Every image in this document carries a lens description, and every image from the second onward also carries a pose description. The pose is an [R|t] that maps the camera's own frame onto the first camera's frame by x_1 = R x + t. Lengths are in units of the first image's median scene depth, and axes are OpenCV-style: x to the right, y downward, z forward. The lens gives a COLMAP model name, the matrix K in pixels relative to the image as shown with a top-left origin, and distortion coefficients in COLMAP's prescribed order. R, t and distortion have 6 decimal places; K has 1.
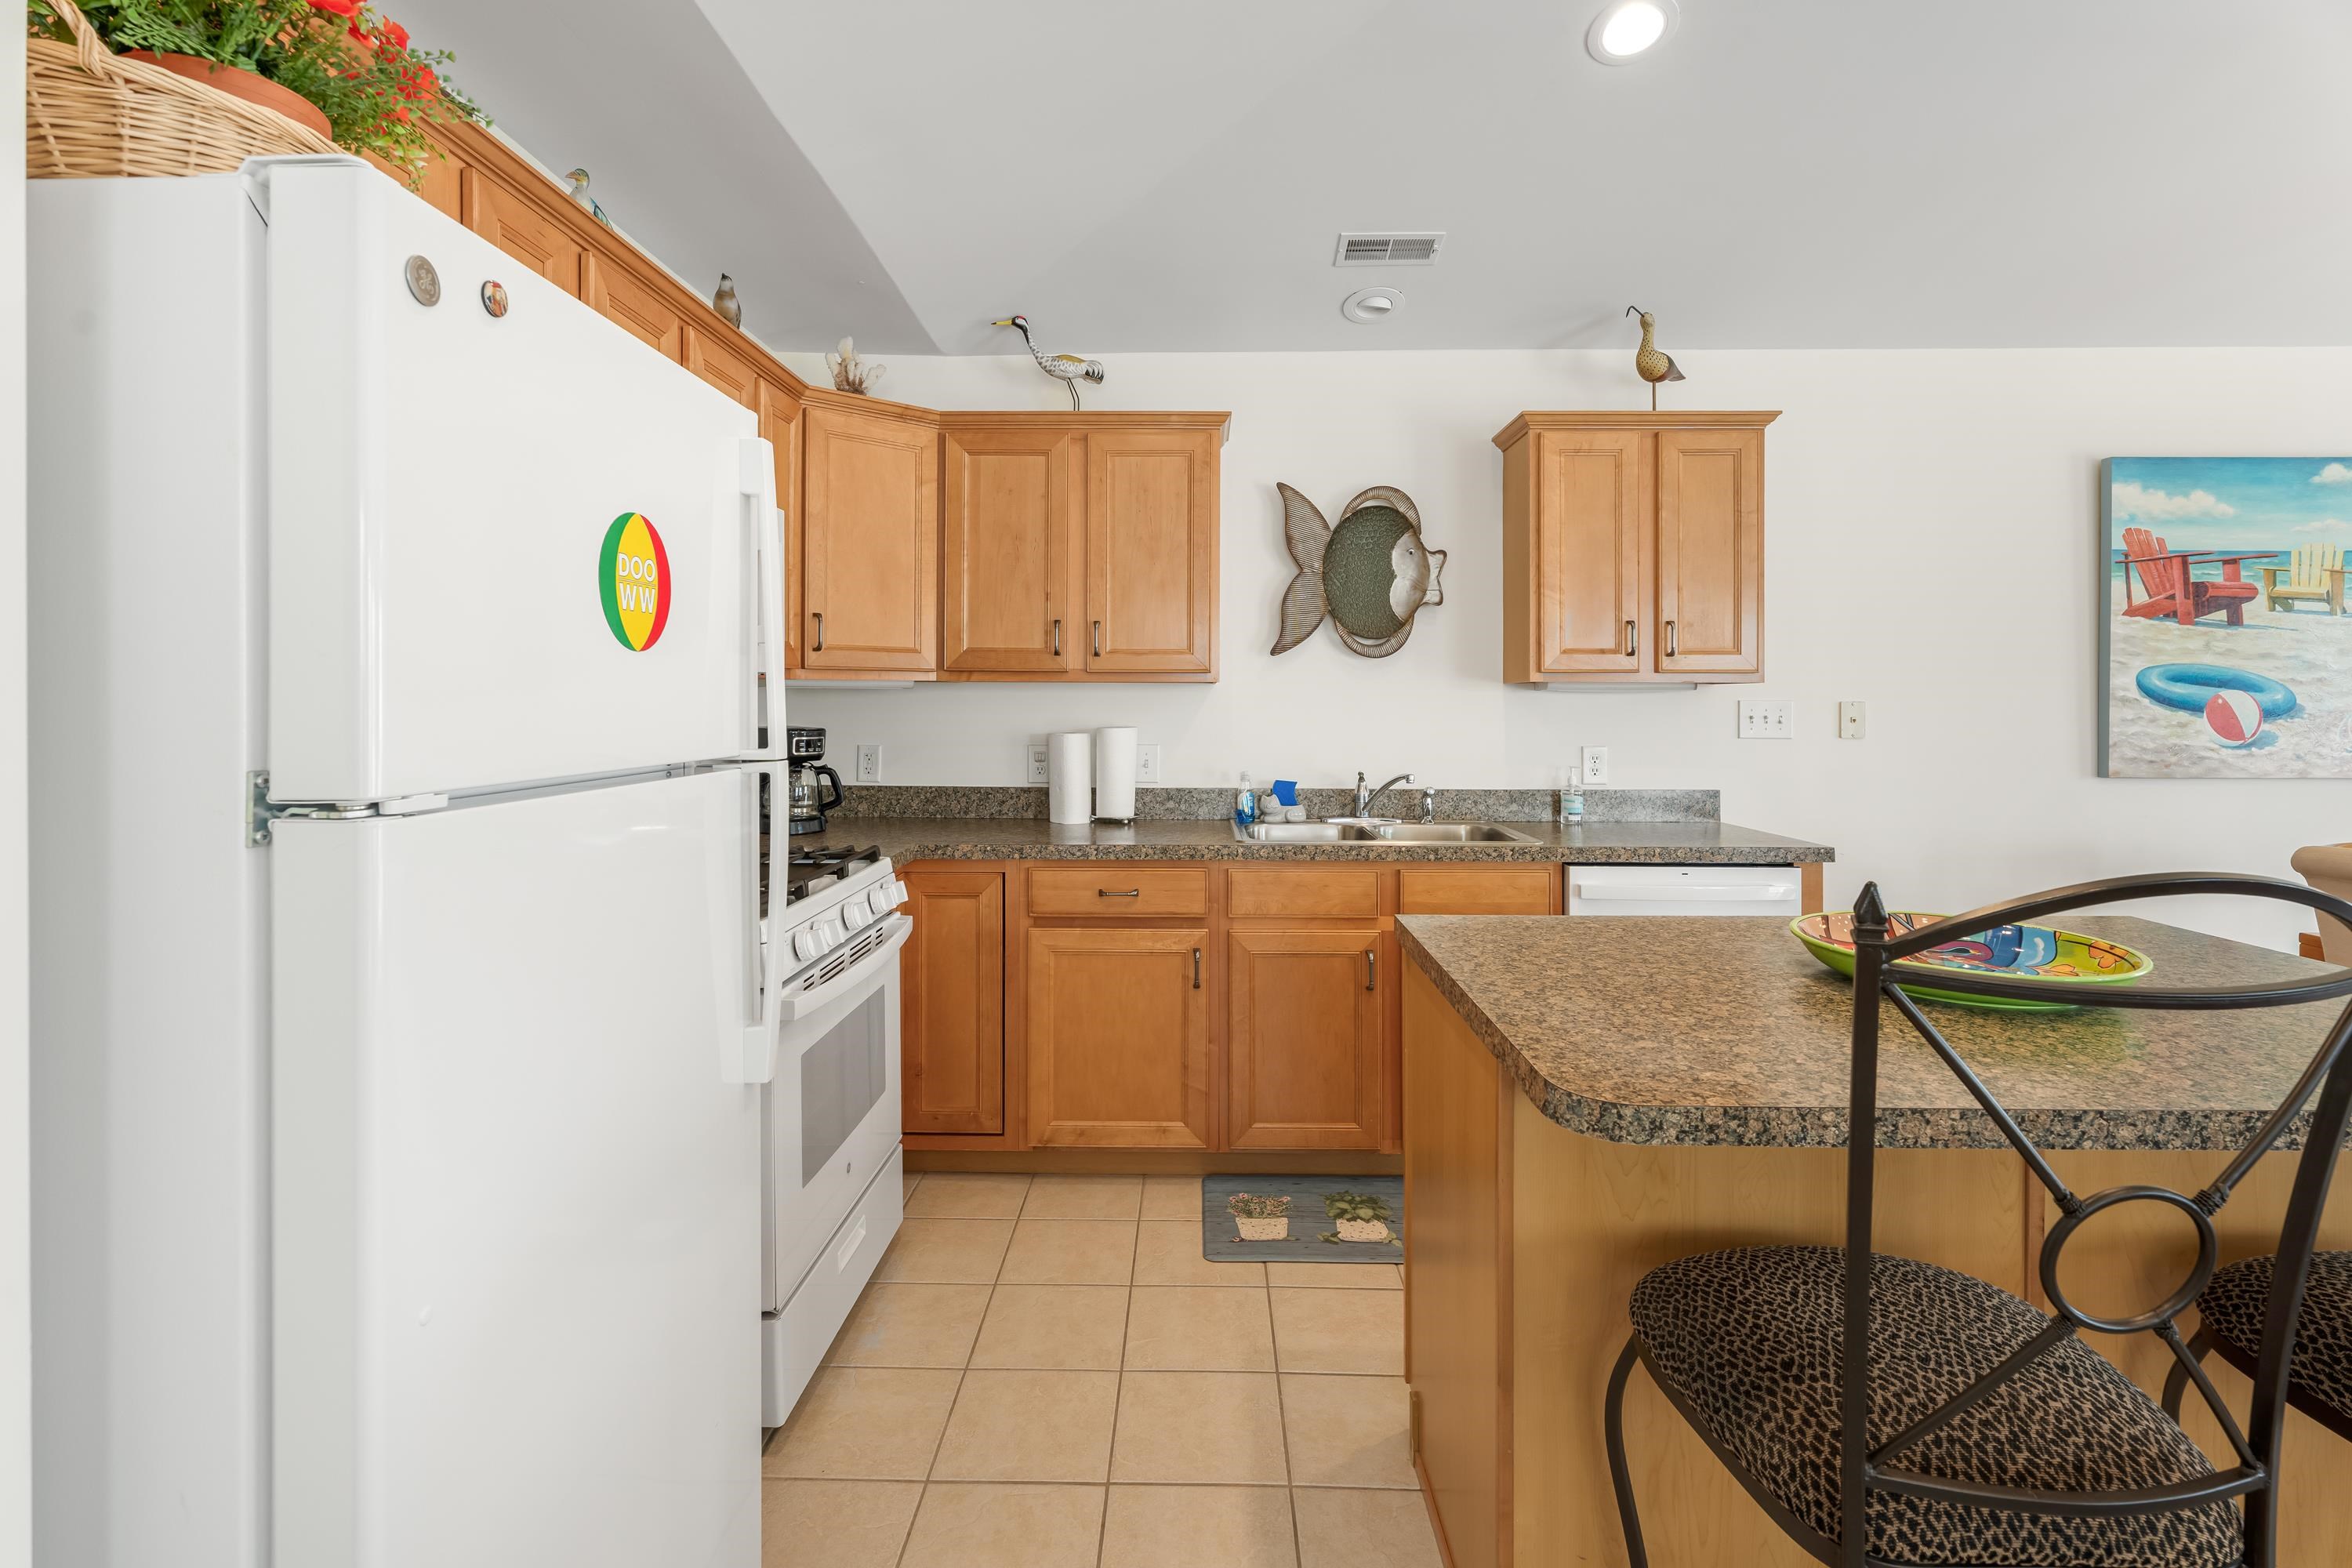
lens RADIAL K [[1088.9, 0, 1175.1], [0, 1088.9, 704.6], [0, 0, 1]] dist [-0.000962, -0.000046]
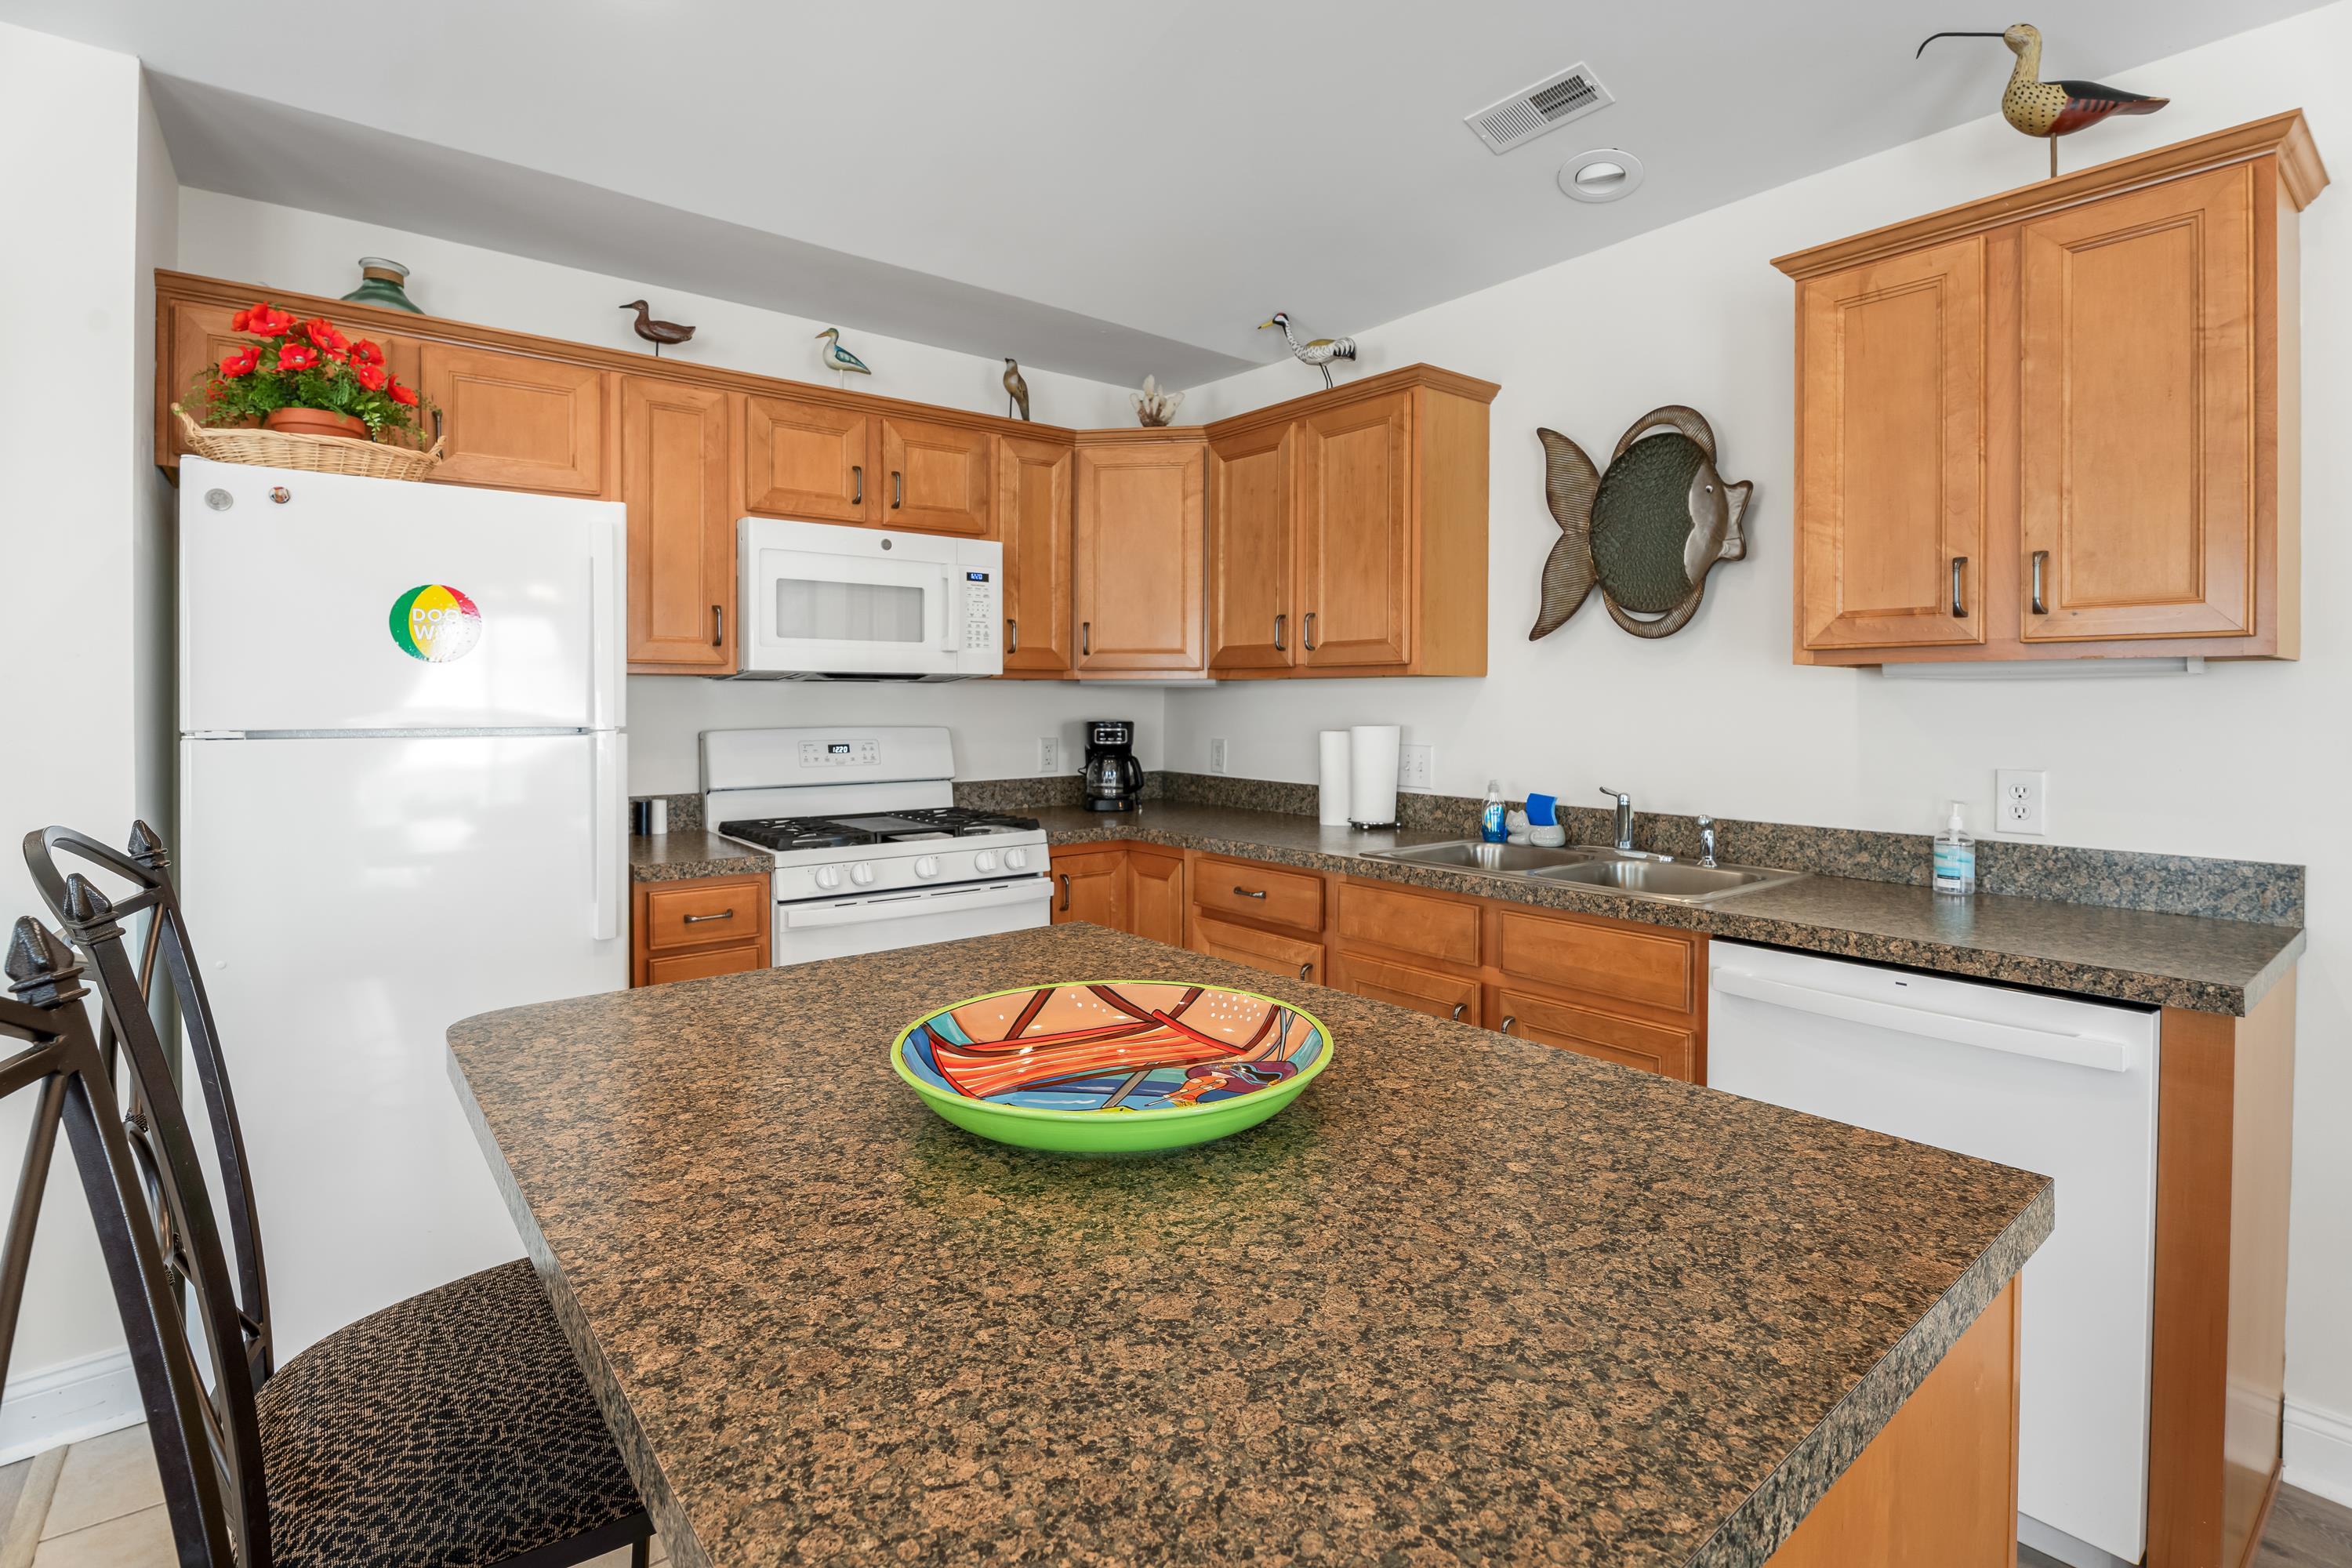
lens RADIAL K [[1113.7, 0, 1173.3], [0, 1113.7, 709.9], [0, 0, 1]] dist [-0.016534, 0.000203]
pose [[0.641853, 0.004657, -0.766813, 0.564258], [-0.004992, 0.999986, 0.001895, 0.006573], [0.766811, 0.002612, 0.641867, 0.261449]]
